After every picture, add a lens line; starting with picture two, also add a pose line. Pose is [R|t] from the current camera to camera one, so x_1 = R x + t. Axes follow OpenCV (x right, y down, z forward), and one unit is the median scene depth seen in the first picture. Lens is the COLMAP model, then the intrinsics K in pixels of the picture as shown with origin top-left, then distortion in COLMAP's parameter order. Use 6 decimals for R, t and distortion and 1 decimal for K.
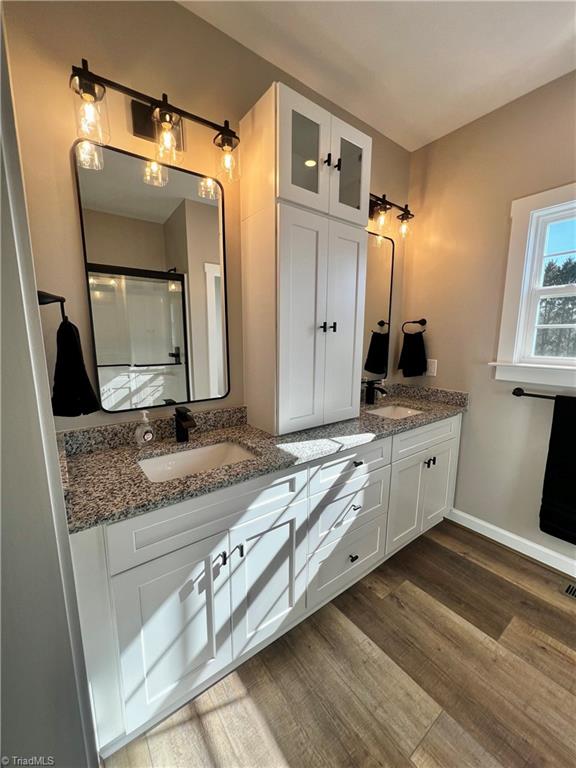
lens RADIAL K [[305.6, 0, 288.0], [0, 305.6, 384.0], [0, 0, 1]] dist [0.001875, -0.000023]
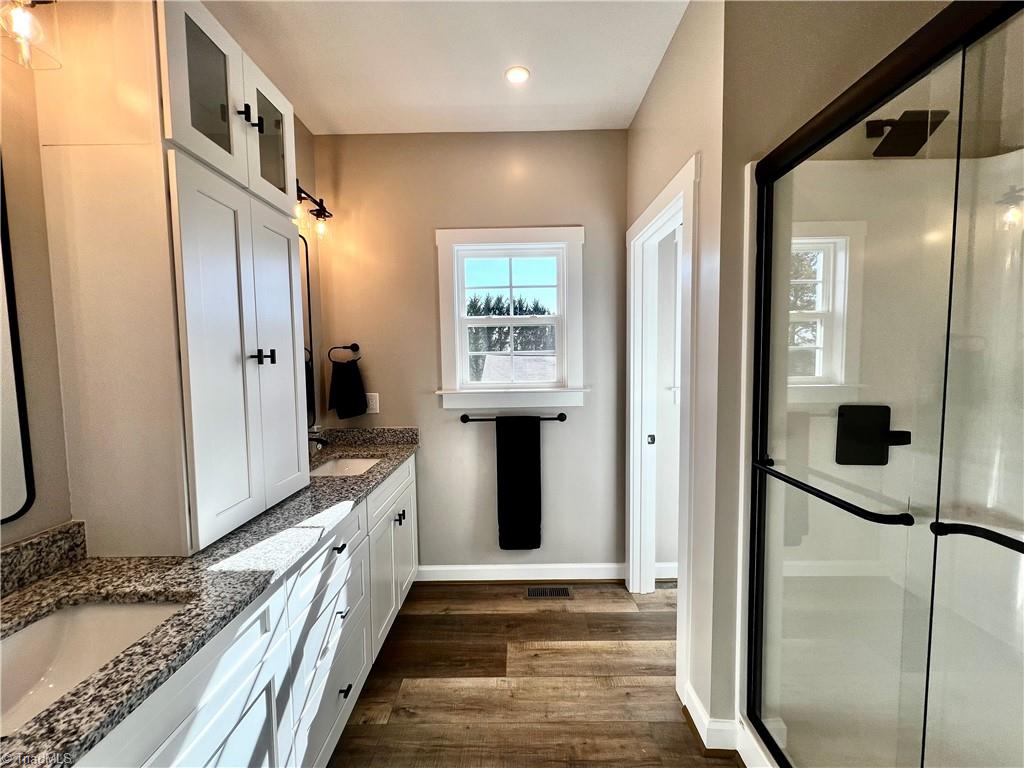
lens RADIAL K [[407.4, 0, 512.0], [0, 407.4, 384.0], [0, 0, 1]] dist [0.001875, -0.000023]
pose [[0.616130, -0.063359, 0.785092, -0.231120], [0.142124, 0.989341, -0.031695, -0.026642], [-0.774715, 0.131109, 0.618568, 0.062729]]
